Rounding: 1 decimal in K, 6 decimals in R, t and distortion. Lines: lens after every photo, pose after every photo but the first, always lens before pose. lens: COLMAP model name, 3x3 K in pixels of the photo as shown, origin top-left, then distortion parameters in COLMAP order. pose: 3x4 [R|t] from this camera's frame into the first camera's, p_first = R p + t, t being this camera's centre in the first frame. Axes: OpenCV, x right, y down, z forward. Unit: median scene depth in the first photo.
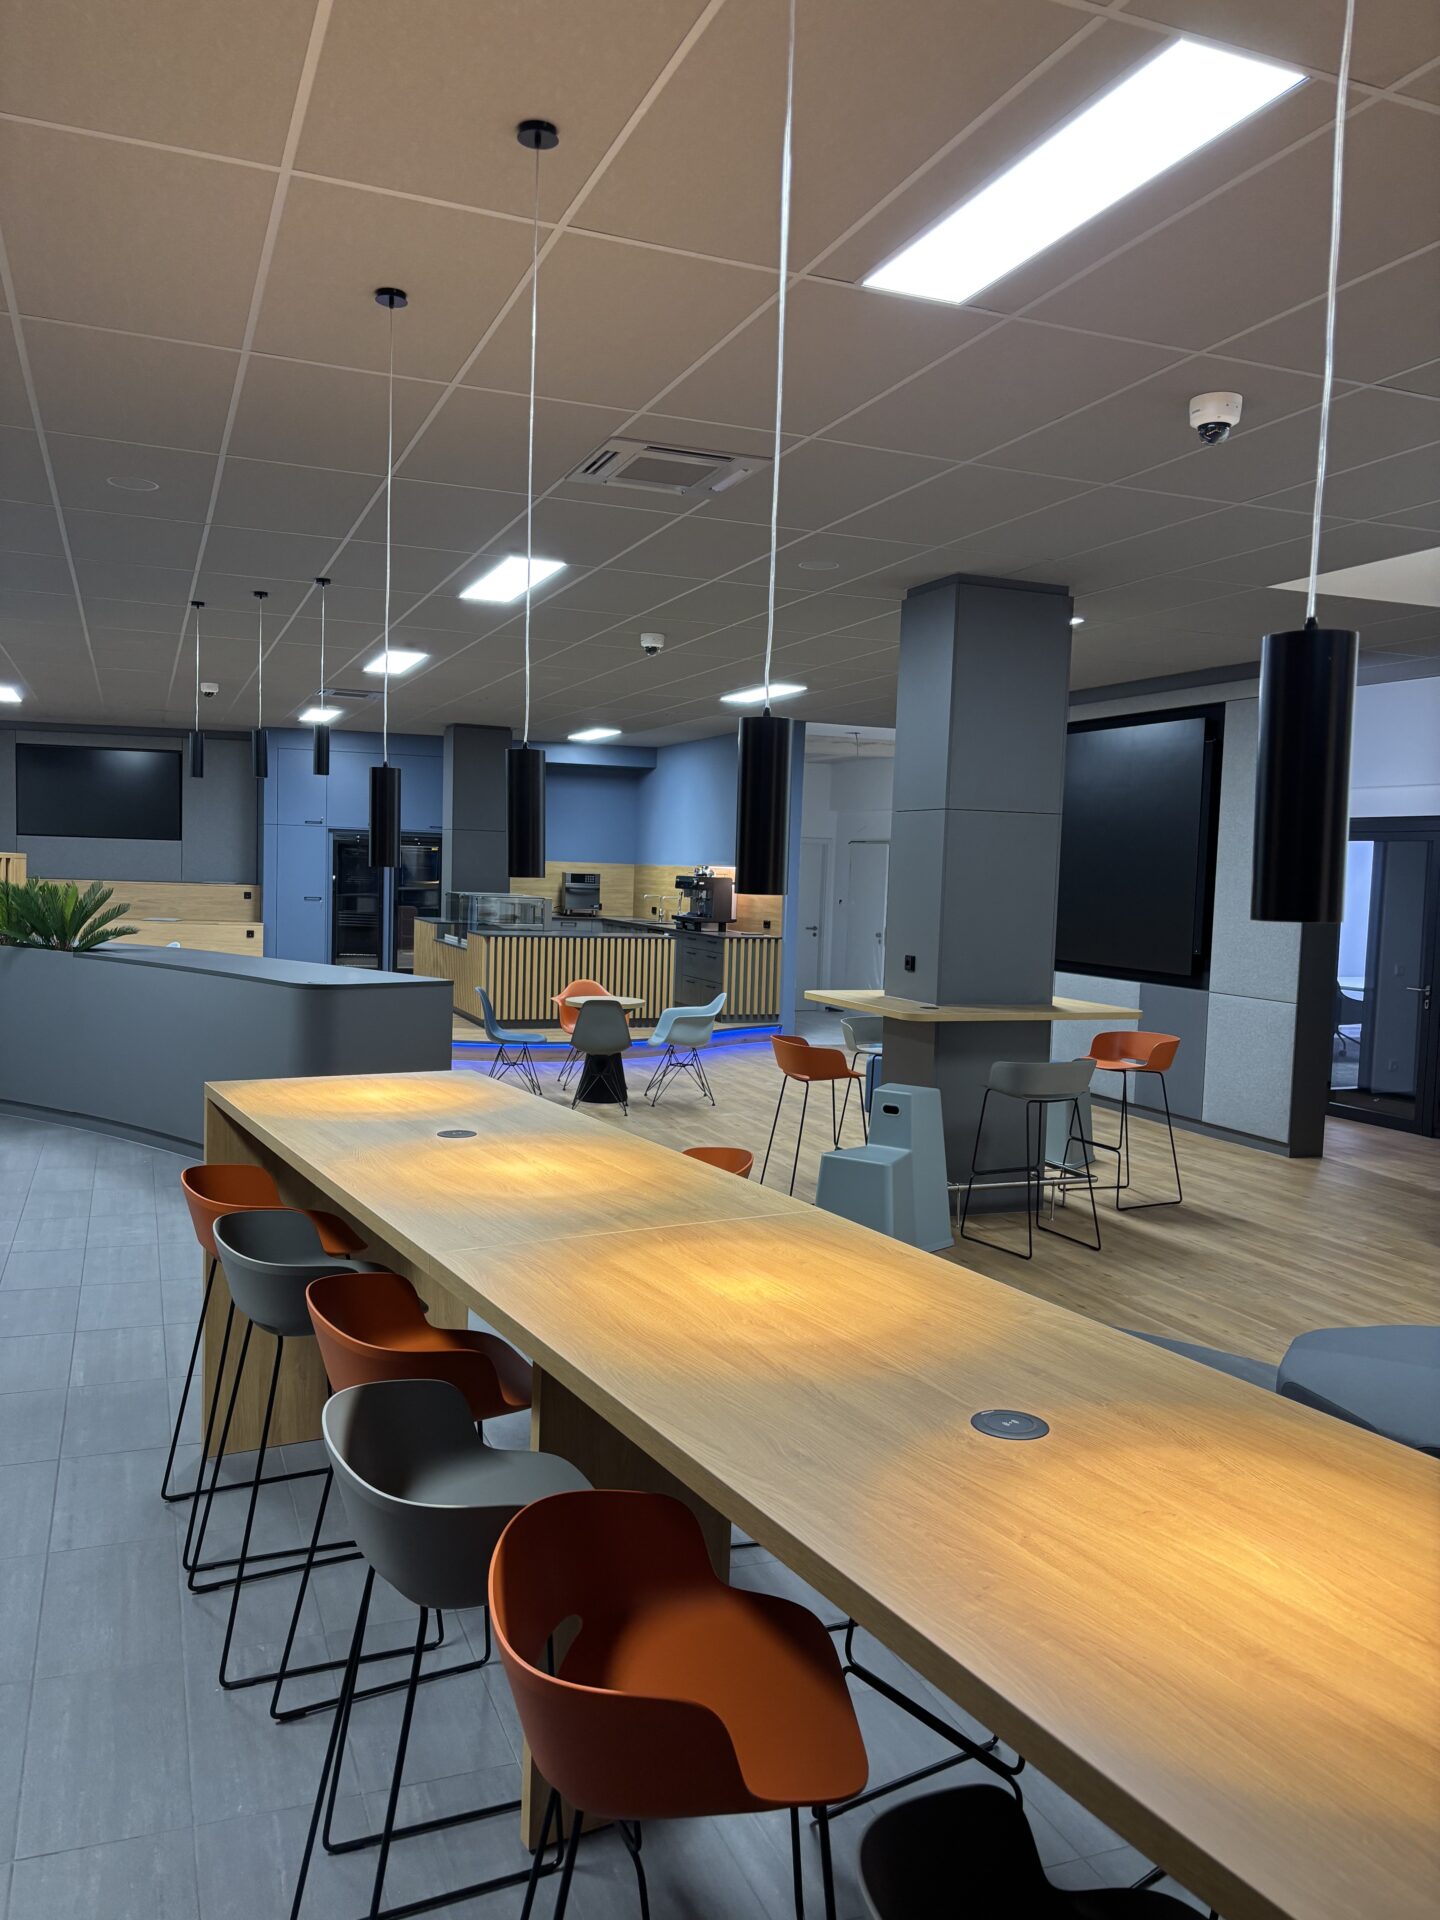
lens RADIAL K [[1444.3, 0, 714.8], [0, 1444.3, 970.2], [0, 0, 1]] dist [0.002907, -0.002436]
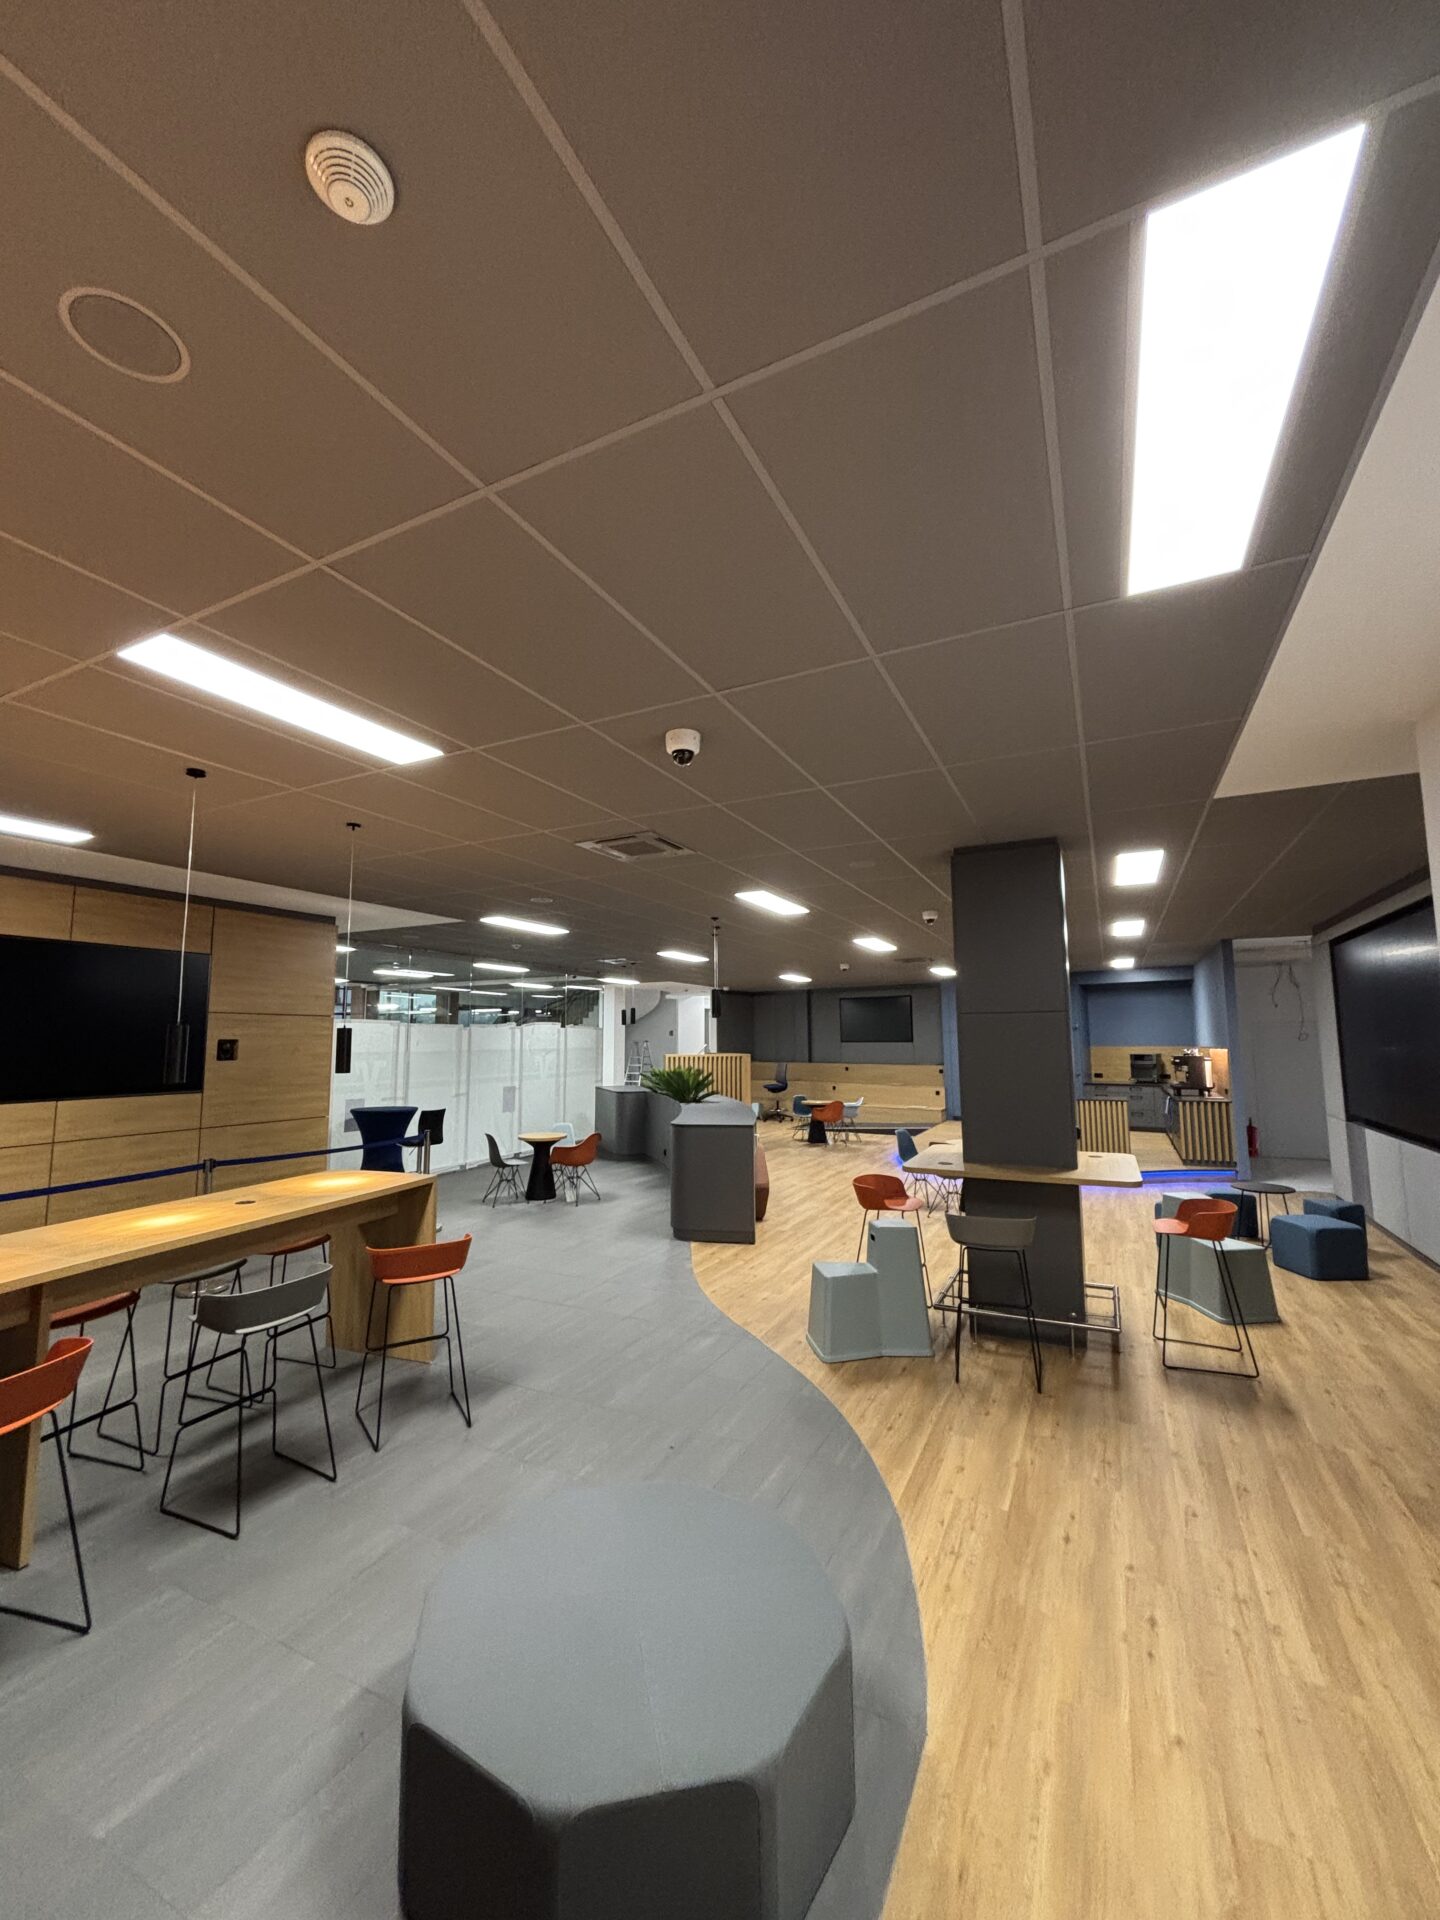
lens RADIAL K [[768.2, 0, 721.8], [0, 768.2, 961.2], [0, 0, 1]] dist [0.001365, 0.000220]
pose [[0.663438, -0.113448, -0.739580, 0.521368], [-0.027738, 0.984030, -0.175828, -0.025072], [0.747717, 0.137166, 0.649696, 0.328077]]
